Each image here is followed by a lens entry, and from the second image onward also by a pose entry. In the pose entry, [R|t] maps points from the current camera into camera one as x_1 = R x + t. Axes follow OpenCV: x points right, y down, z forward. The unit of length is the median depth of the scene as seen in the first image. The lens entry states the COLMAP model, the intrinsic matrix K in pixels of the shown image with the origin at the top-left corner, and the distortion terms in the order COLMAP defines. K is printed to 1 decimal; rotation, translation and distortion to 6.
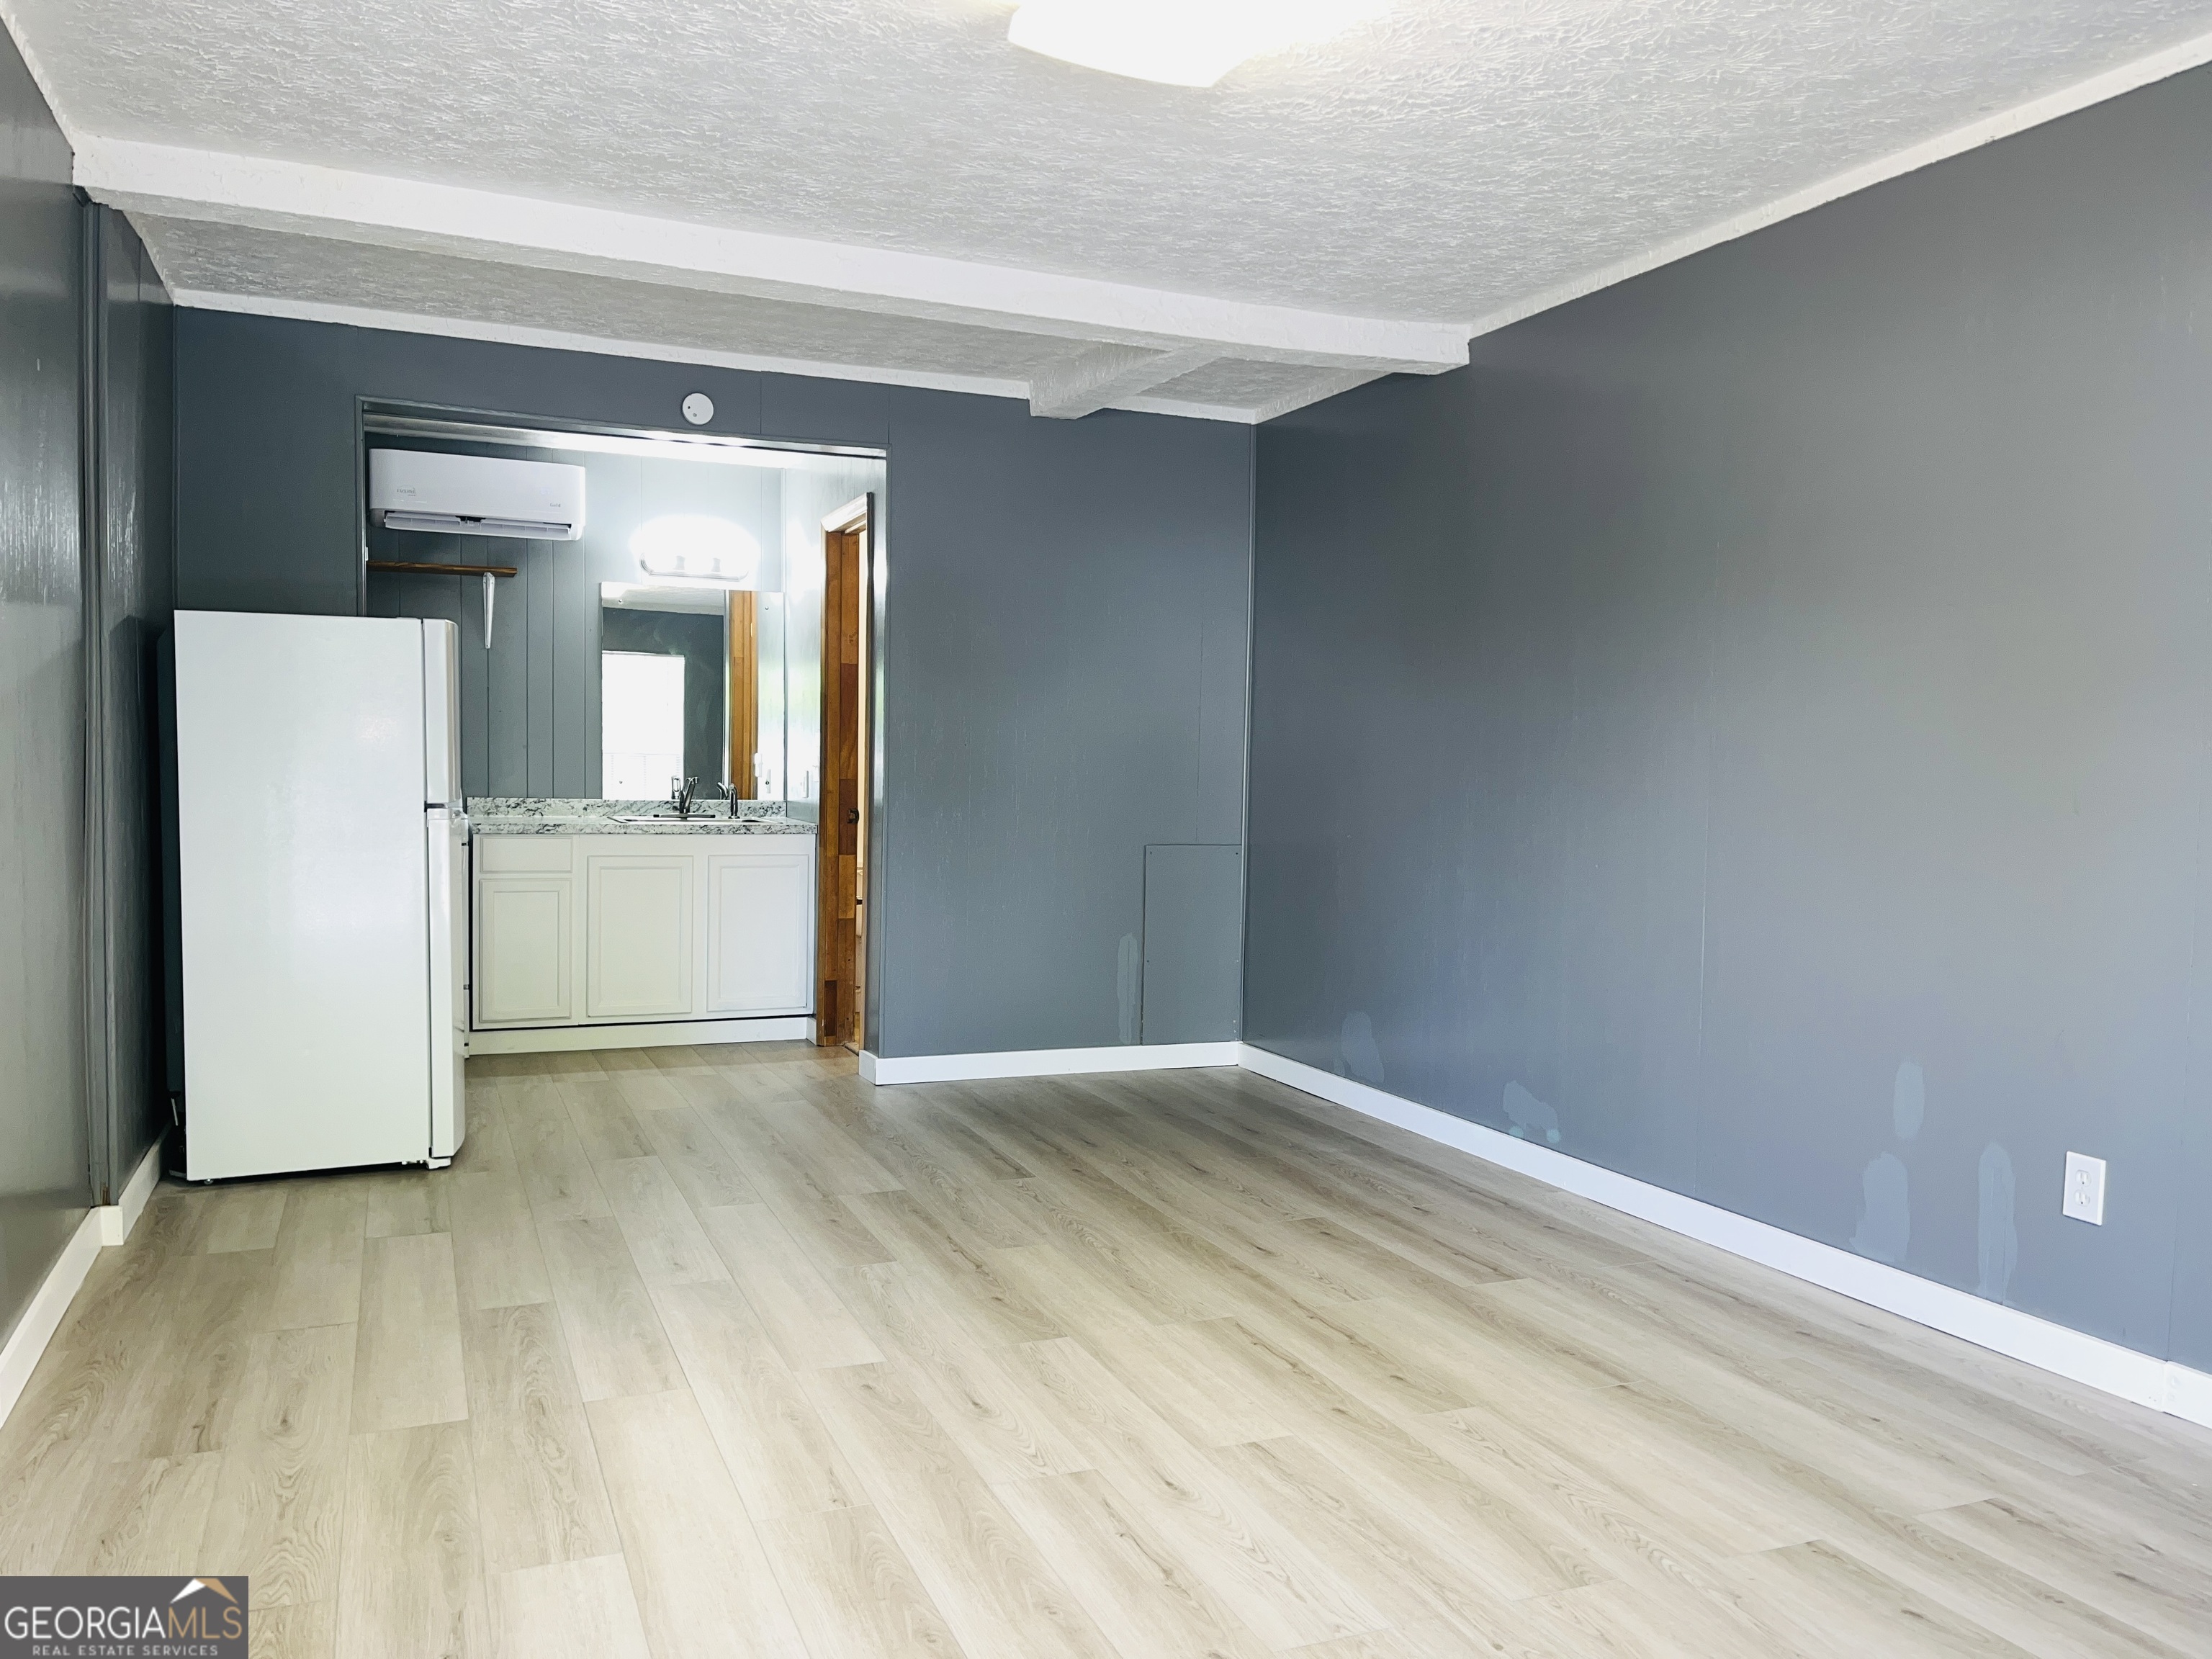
lens RADIAL K [[1694.8, 0, 1091.9], [0, 1694.8, 847.2], [0, 0, 1]] dist [0.077554, -0.085638]
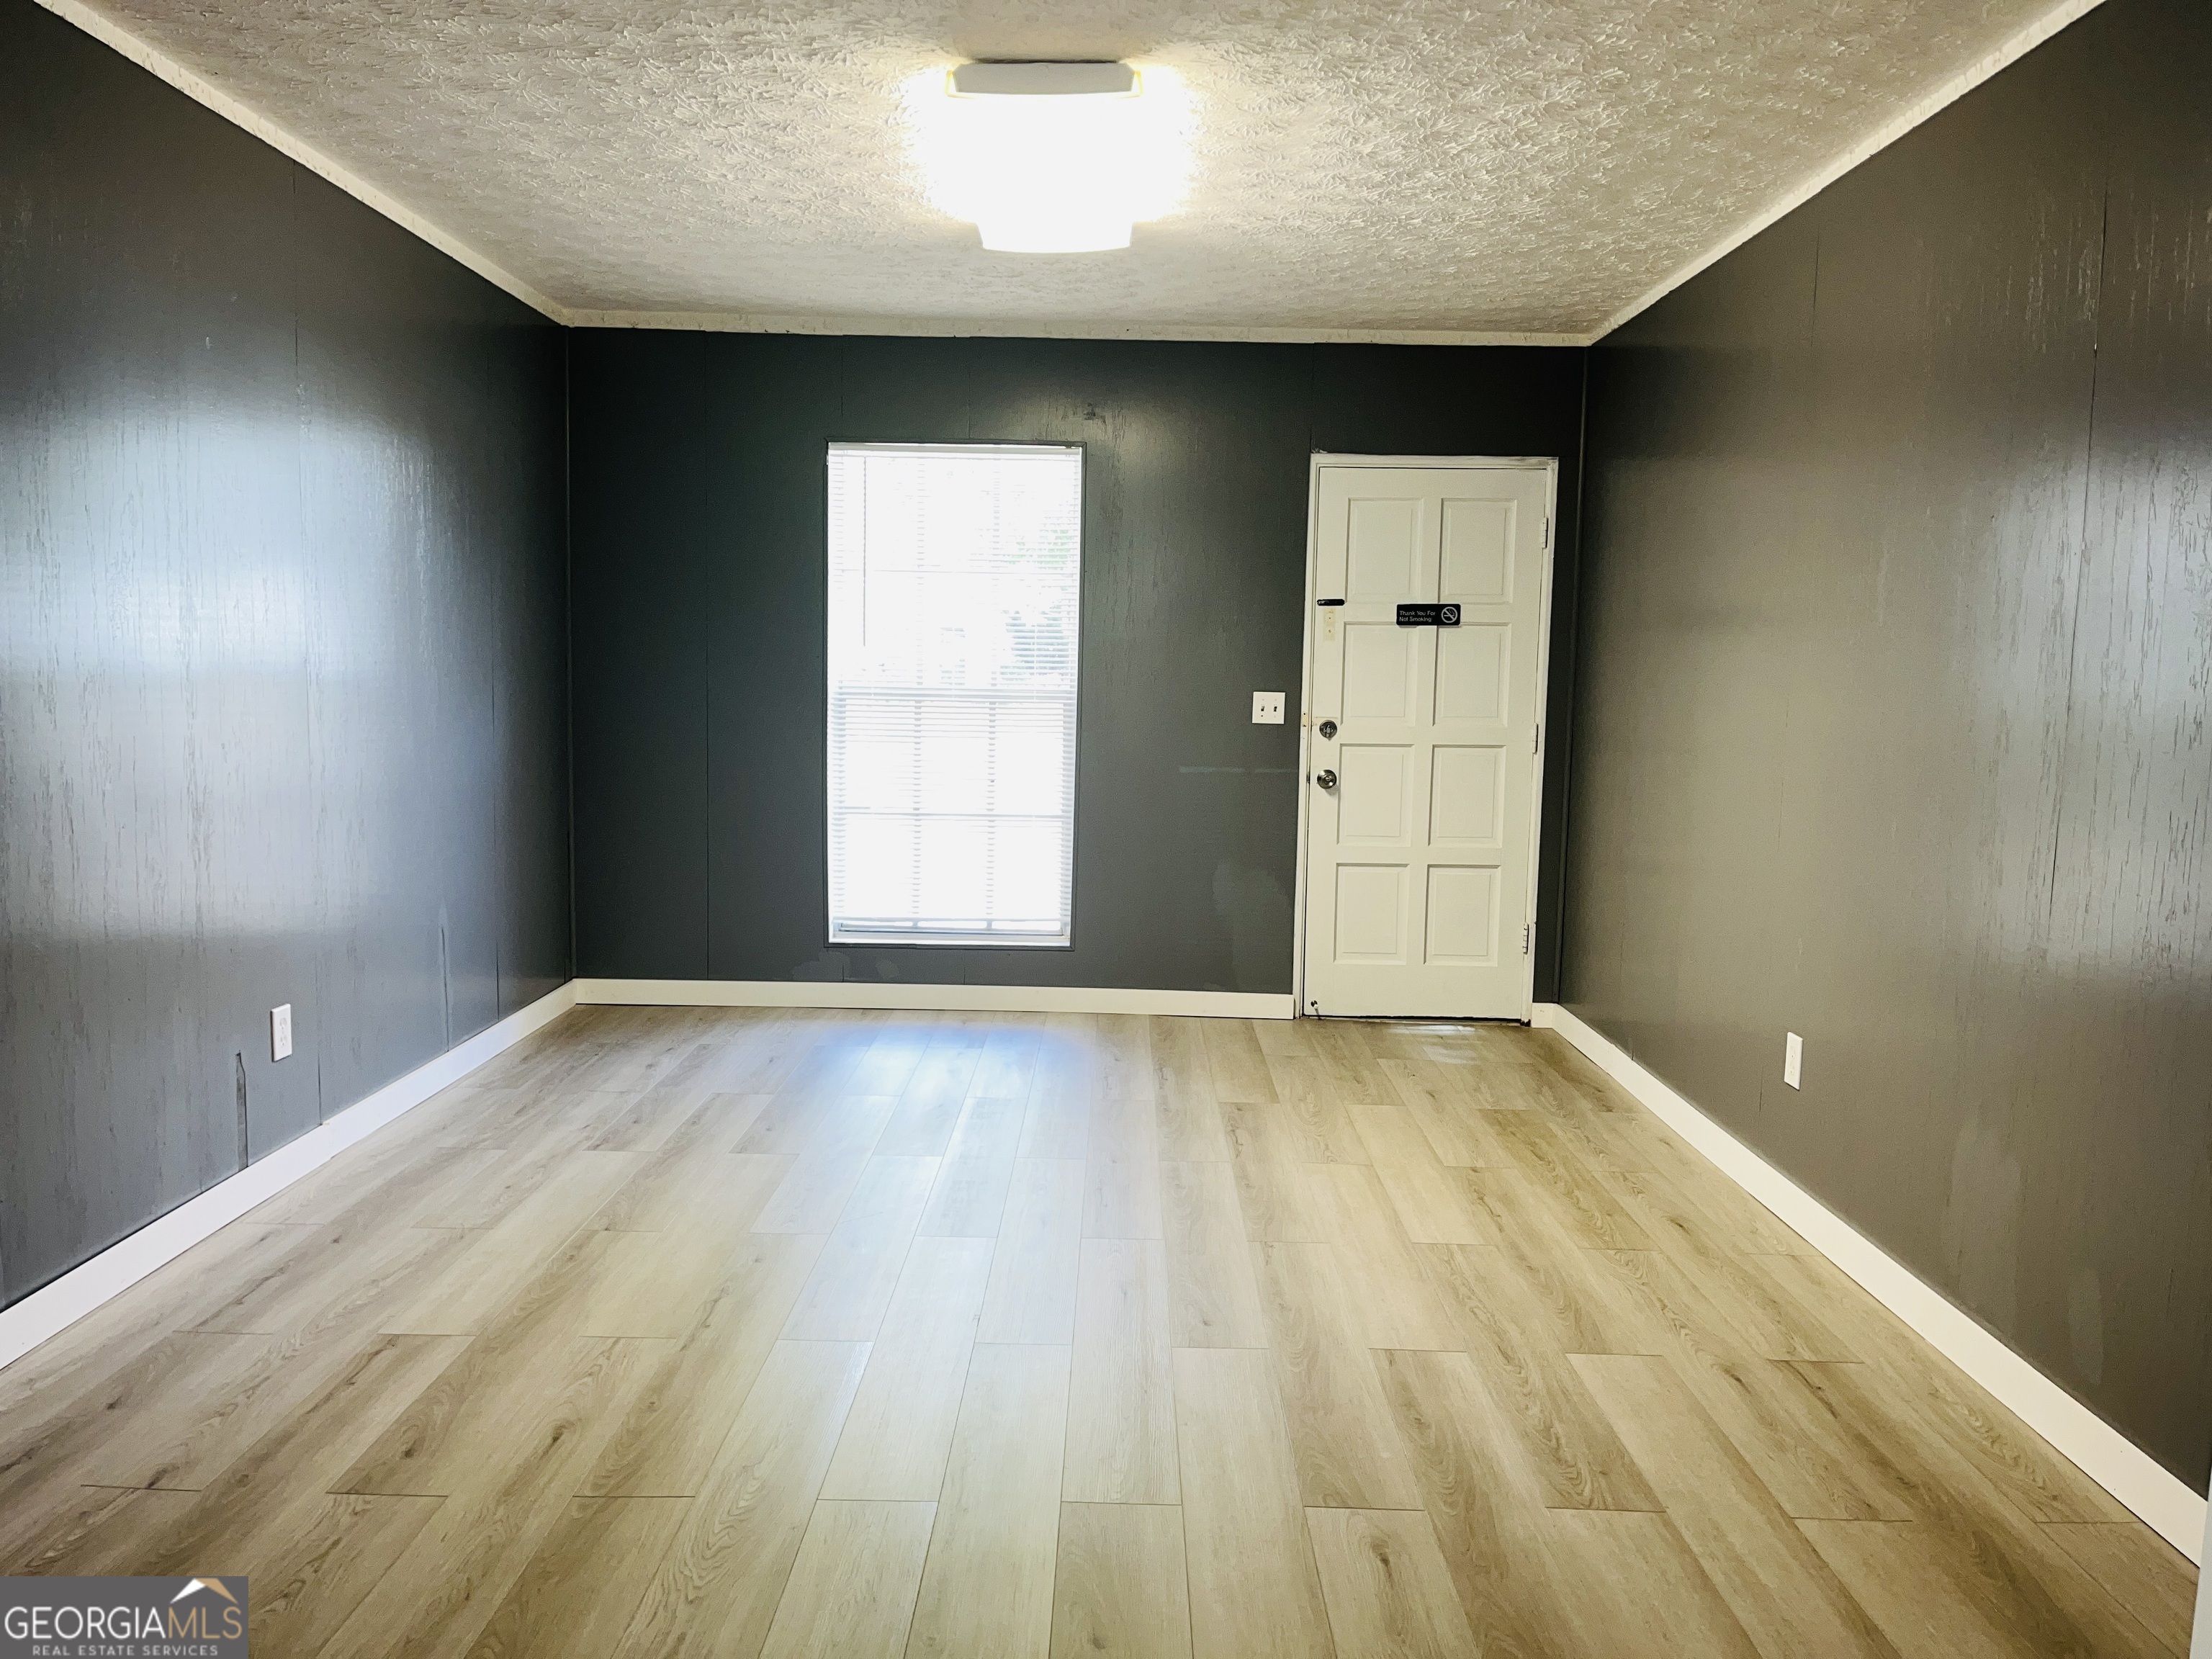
lens RADIAL K [[1694.8, 0, 1095.9], [0, 1694.8, 815.6], [0, 0, 1]] dist [0.077554, -0.085638]
pose [[-0.920699, -0.069989, 0.383947, -0.448926], [-0.017035, 0.990058, 0.139627, -0.146959], [-0.389902, 0.122014, -0.912737, 1.932405]]
